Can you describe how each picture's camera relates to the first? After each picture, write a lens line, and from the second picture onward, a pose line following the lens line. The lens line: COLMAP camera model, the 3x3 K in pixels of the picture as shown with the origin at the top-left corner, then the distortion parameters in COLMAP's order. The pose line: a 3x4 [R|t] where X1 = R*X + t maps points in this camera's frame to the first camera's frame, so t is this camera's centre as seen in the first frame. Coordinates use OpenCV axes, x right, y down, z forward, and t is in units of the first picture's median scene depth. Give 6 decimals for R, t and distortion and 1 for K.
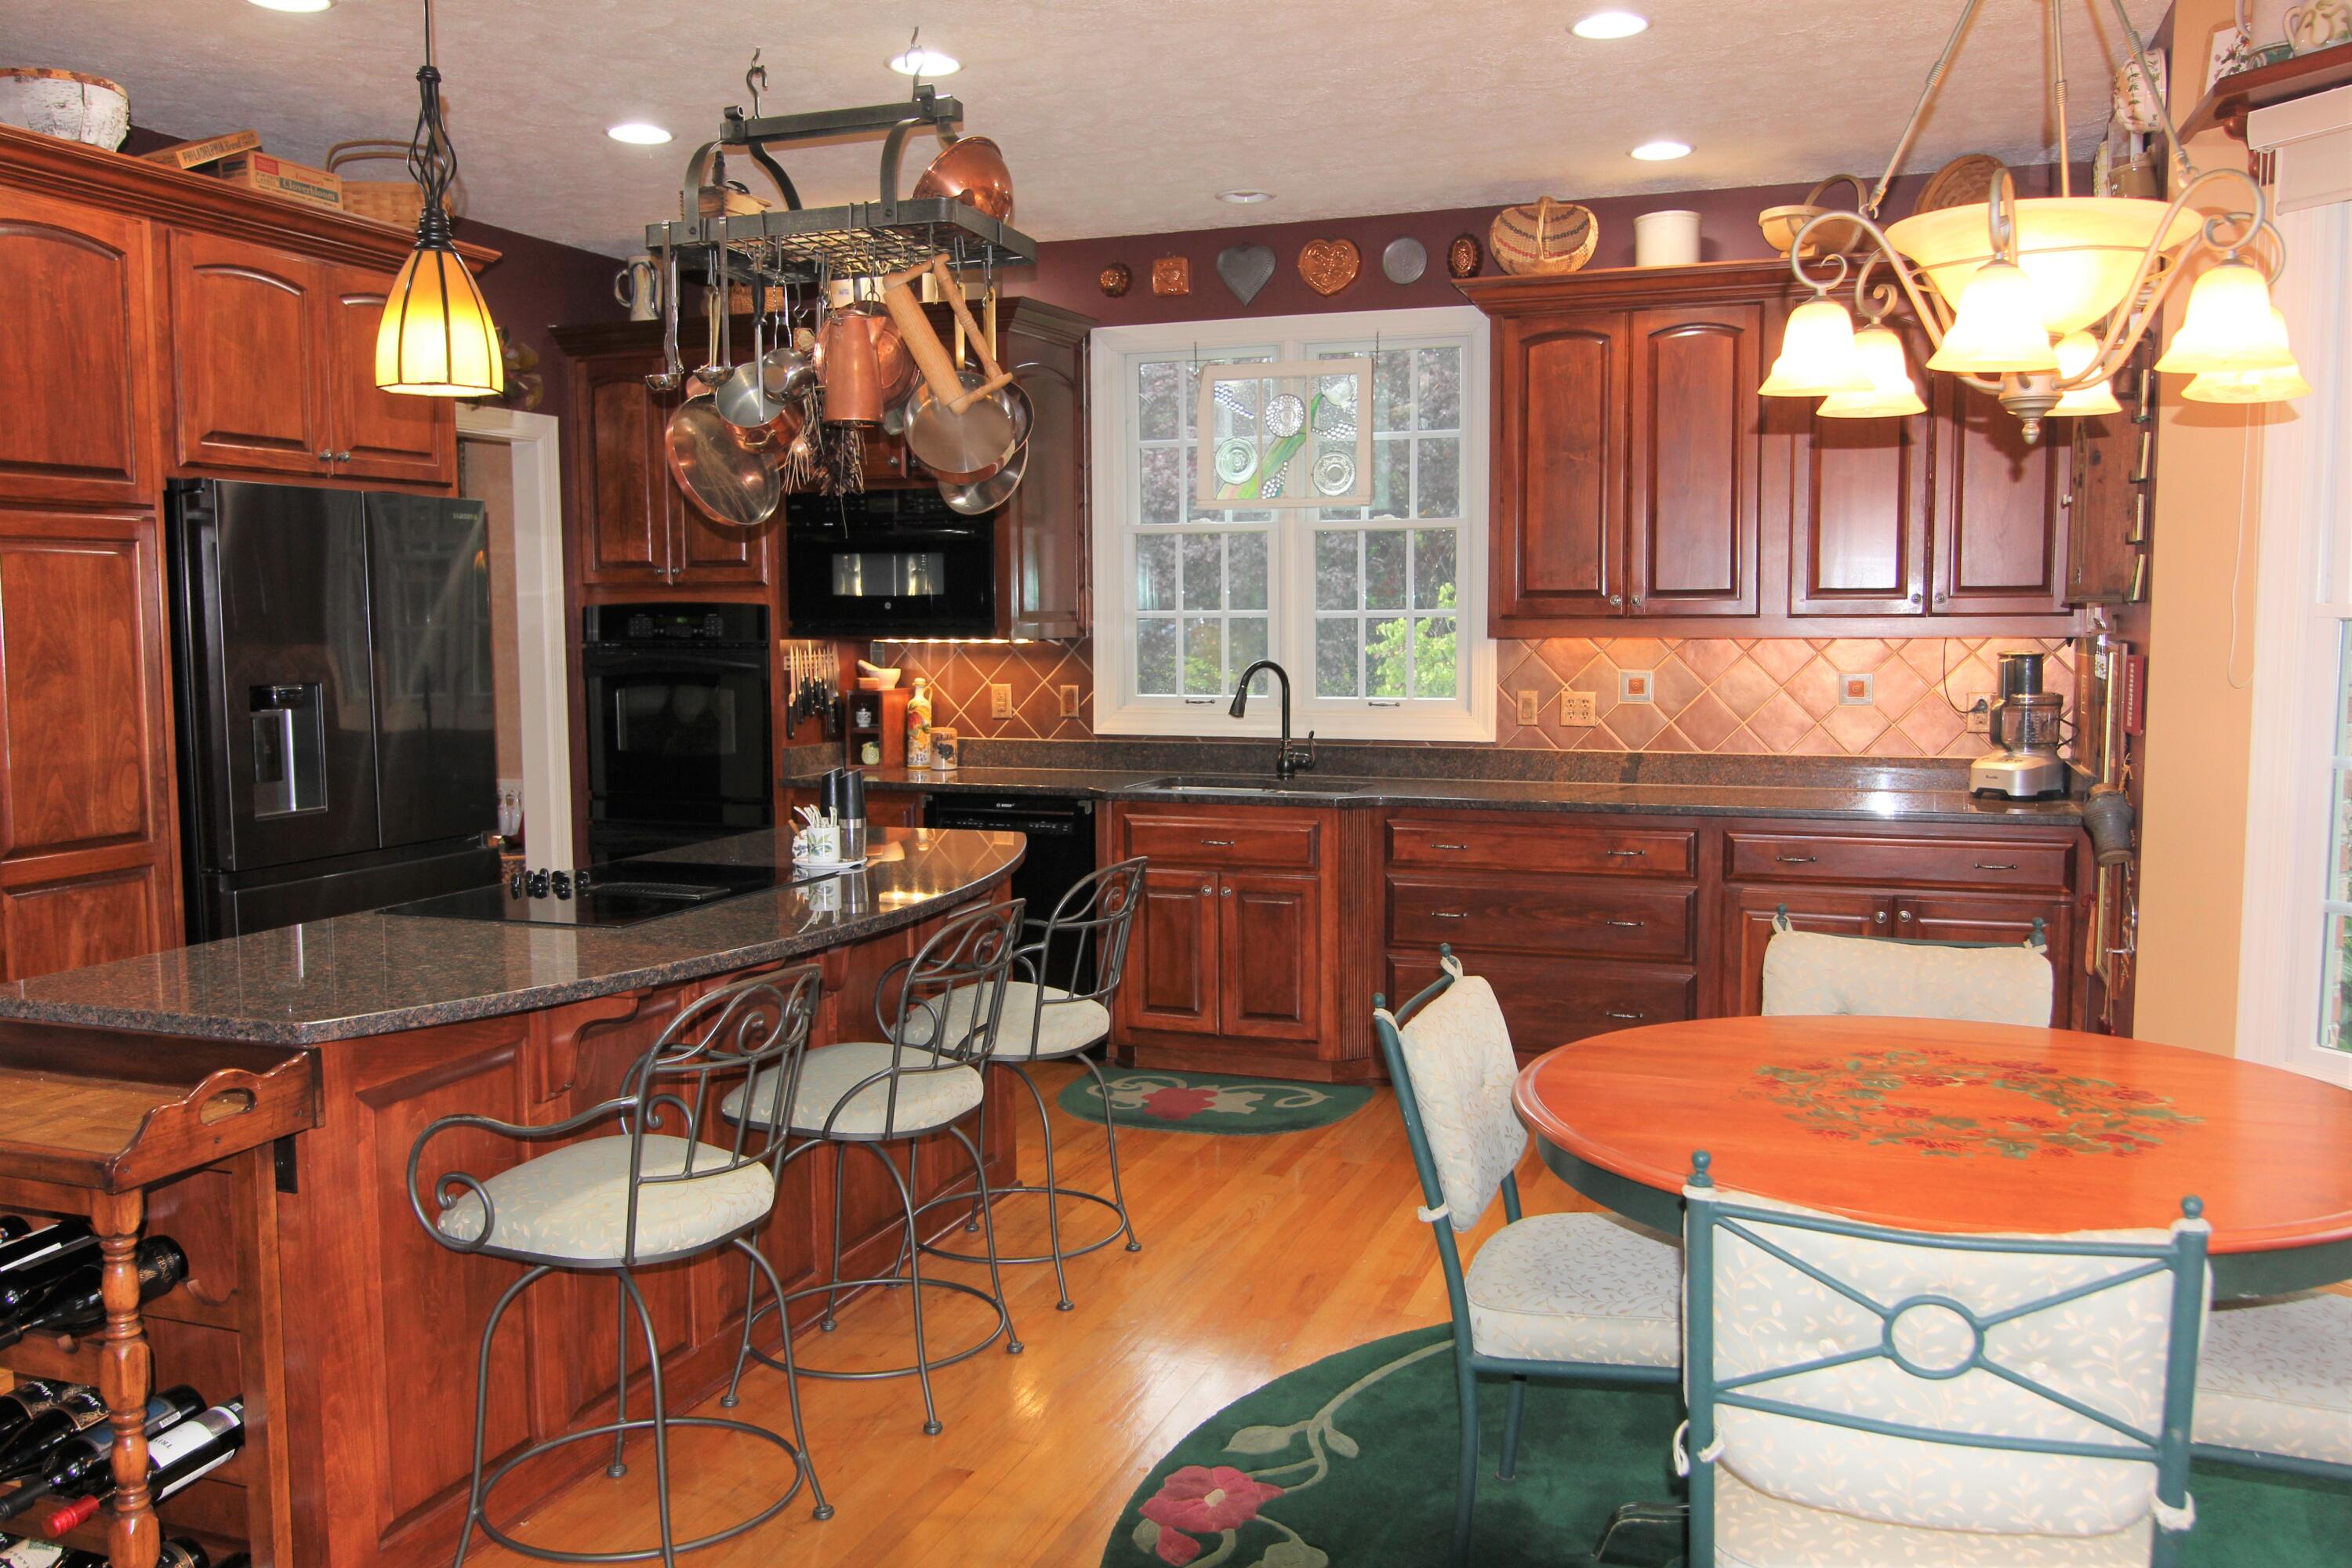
lens RADIAL K [[1889.7, 0, 1181.3], [0, 1889.7, 783.1], [0, 0, 1]] dist [-0.050094, 0.028751]
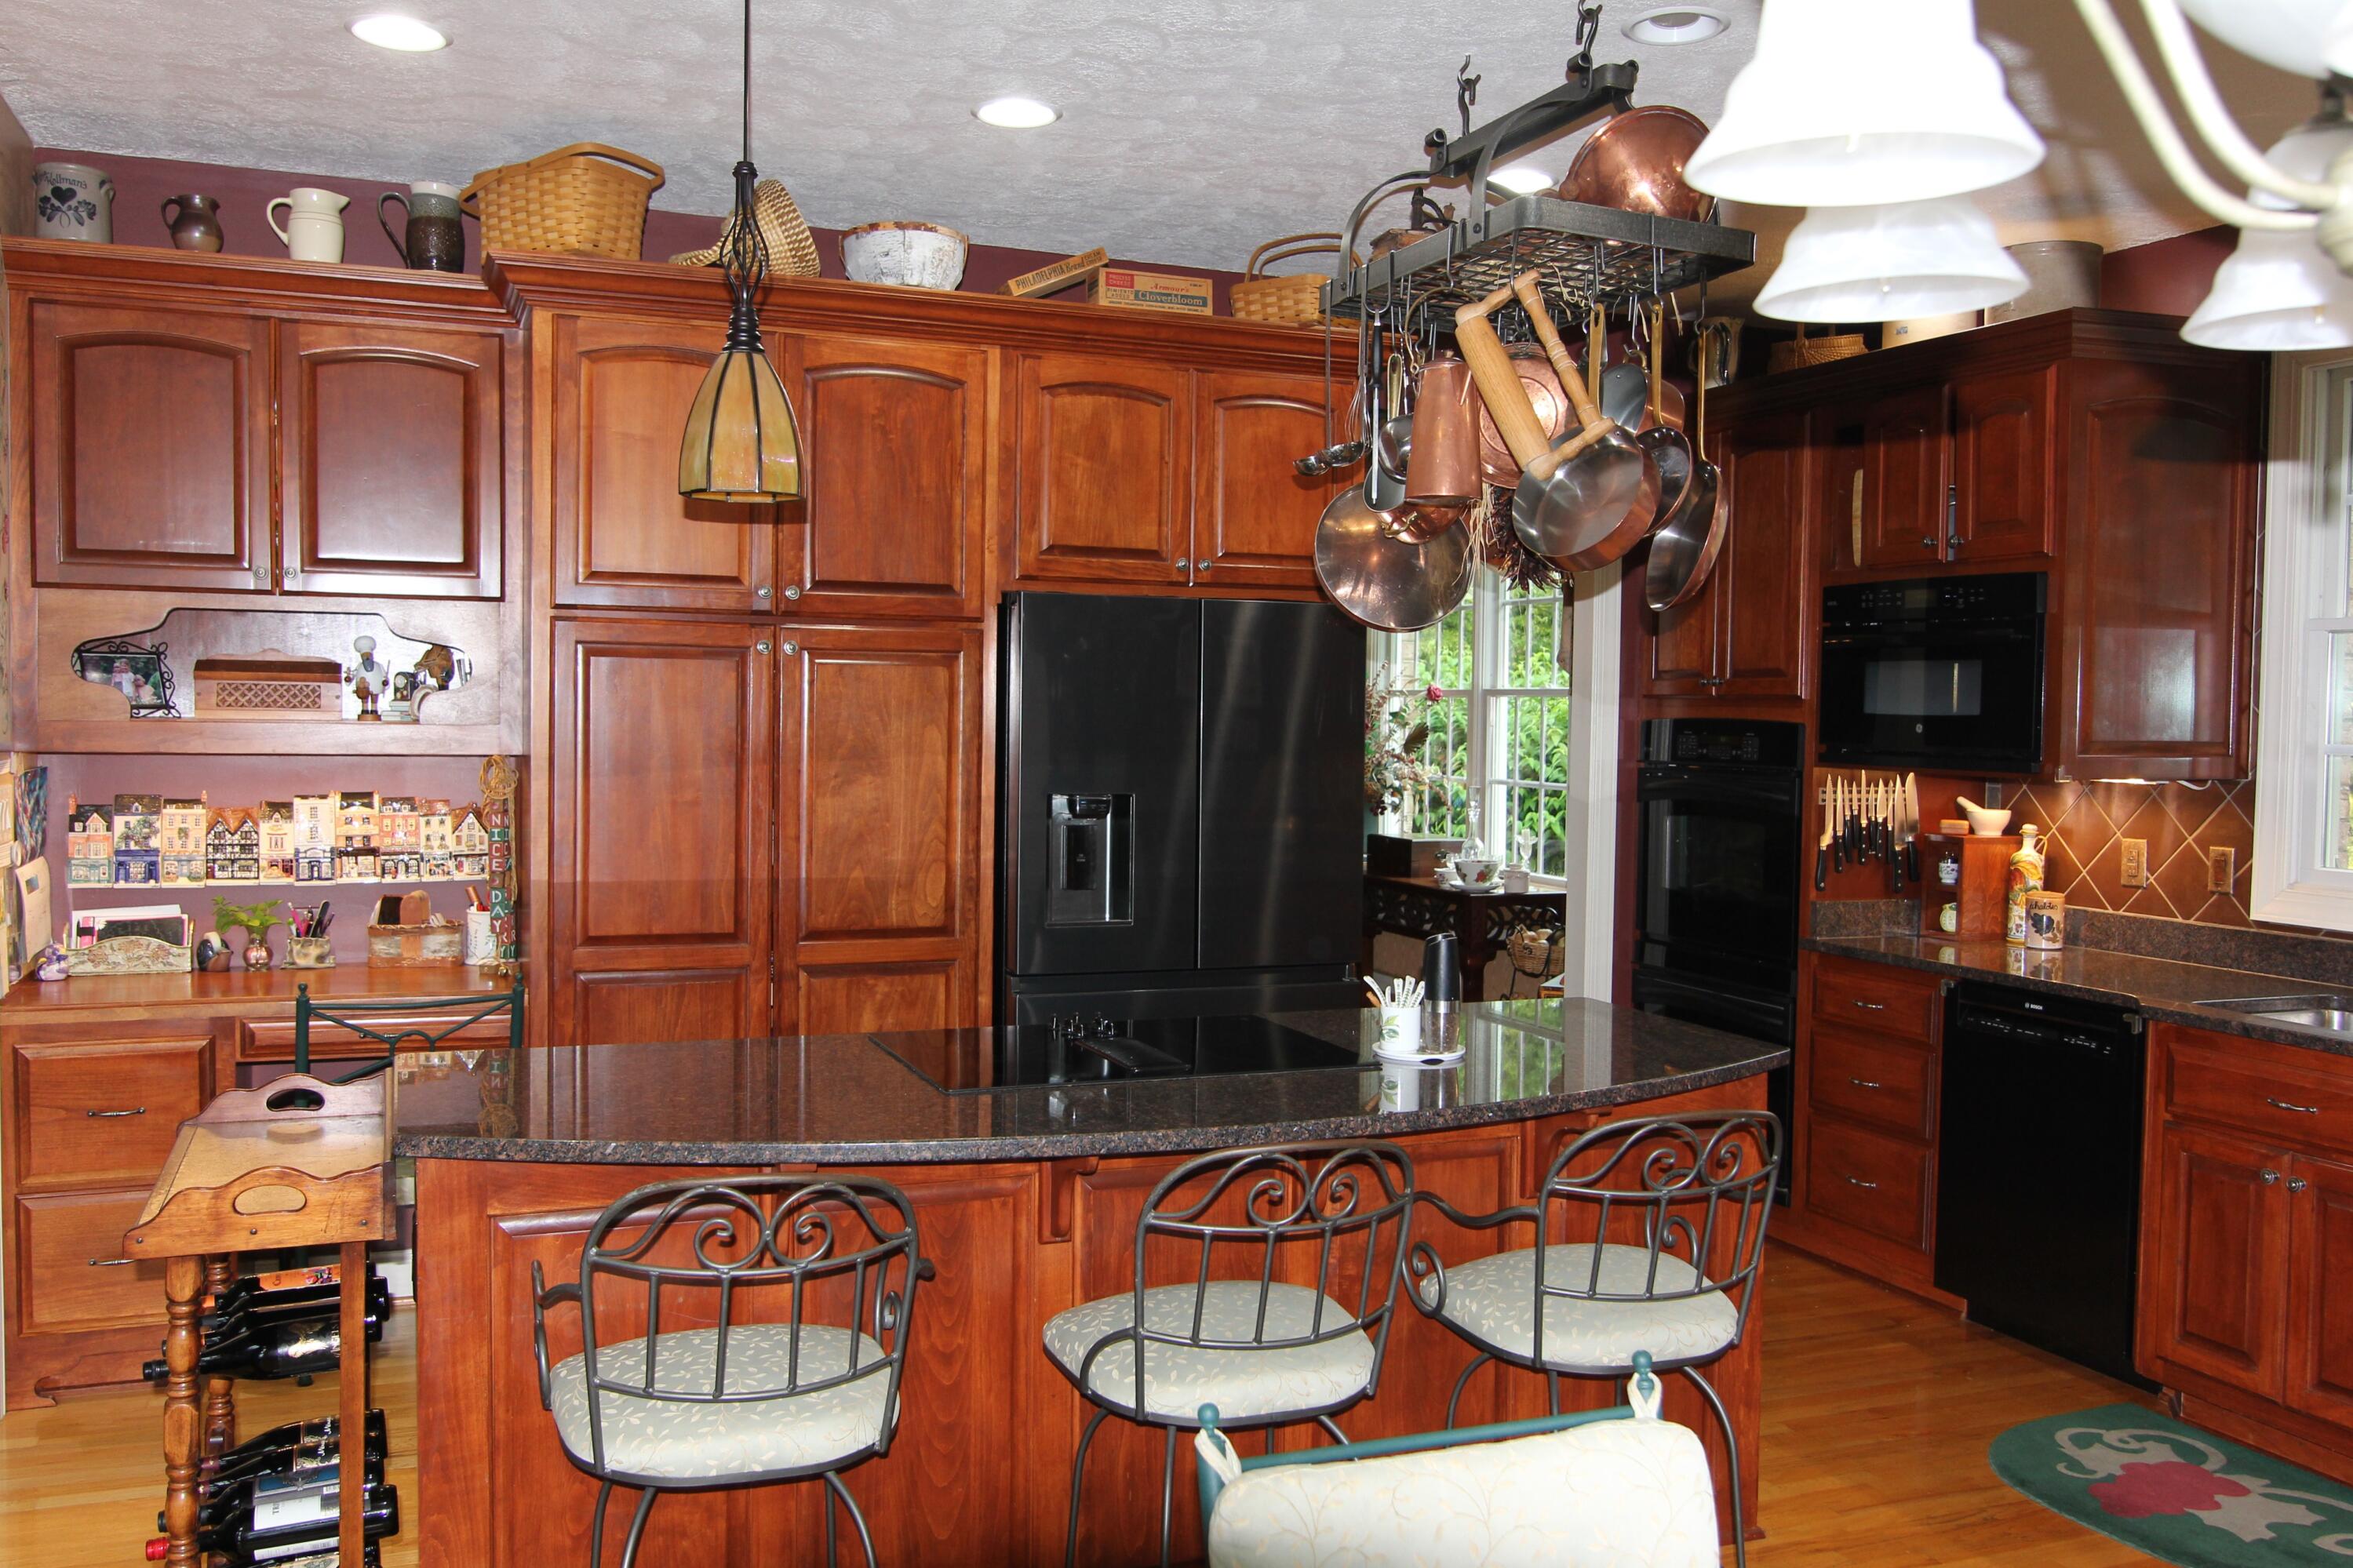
lens RADIAL K [[1952.0, 0, 1177.6], [0, 1952.0, 789.0], [0, 0, 1]] dist [-0.018123, -0.006398]
pose [[0.661058, 0.044546, -0.749011, 0.240225], [-0.084714, 0.996285, -0.015514, -0.031407], [0.745537, 0.073708, 0.662375, 0.250022]]
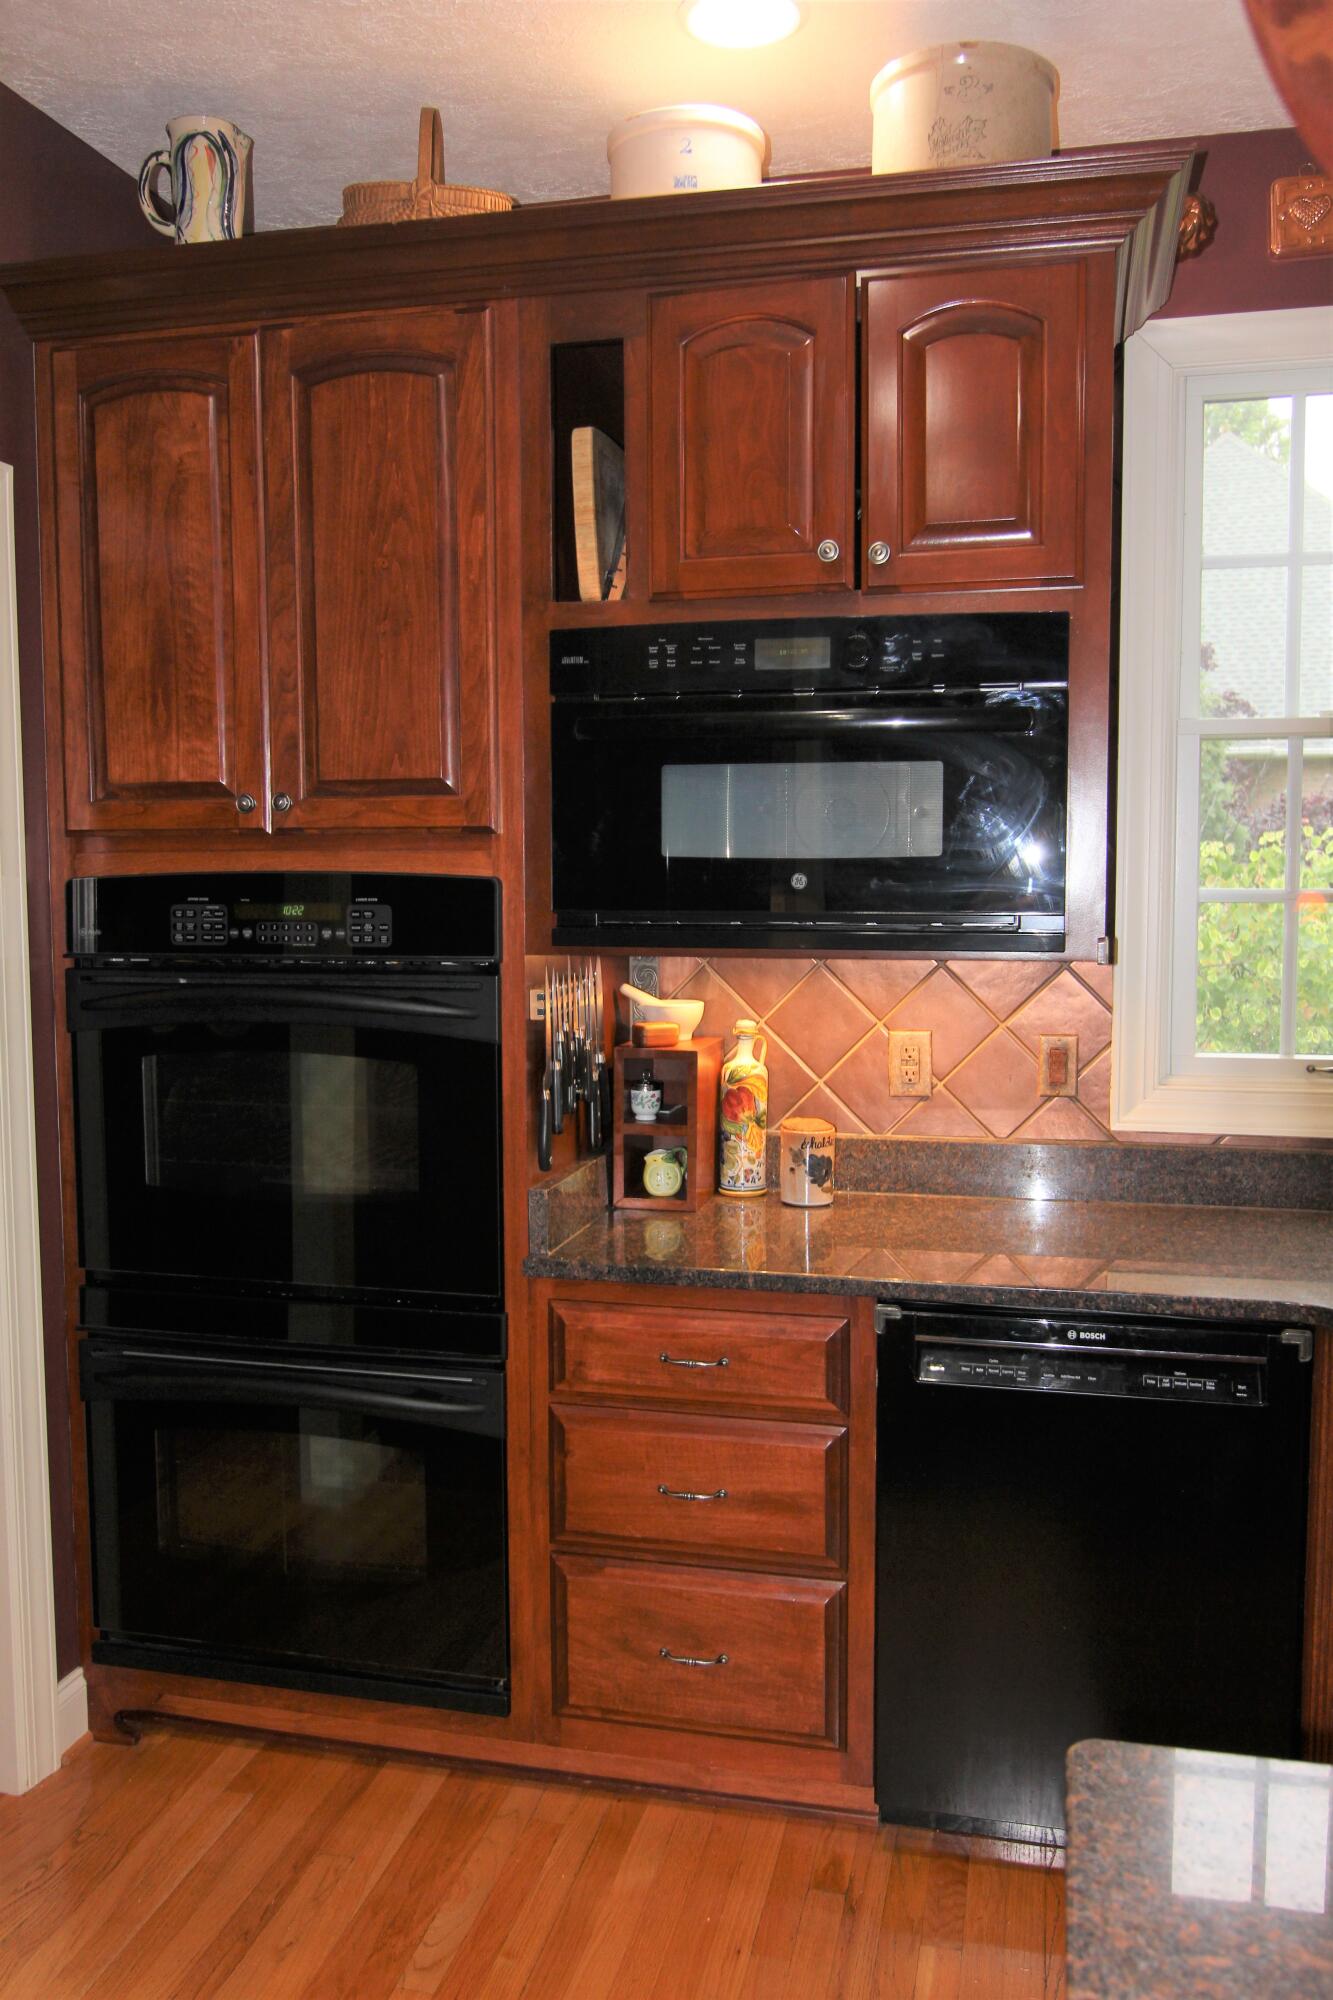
lens RADIAL K [[1659.4, 0, 661.7], [0, 1659.4, 984.1], [0, 0, 1]] dist [-0.018123, -0.006398]
pose [[0.994275, -0.006733, 0.106638, -0.229313], [0.008641, 0.999811, -0.017436, -0.063369], [-0.106500, 0.018257, 0.994145, 0.613672]]
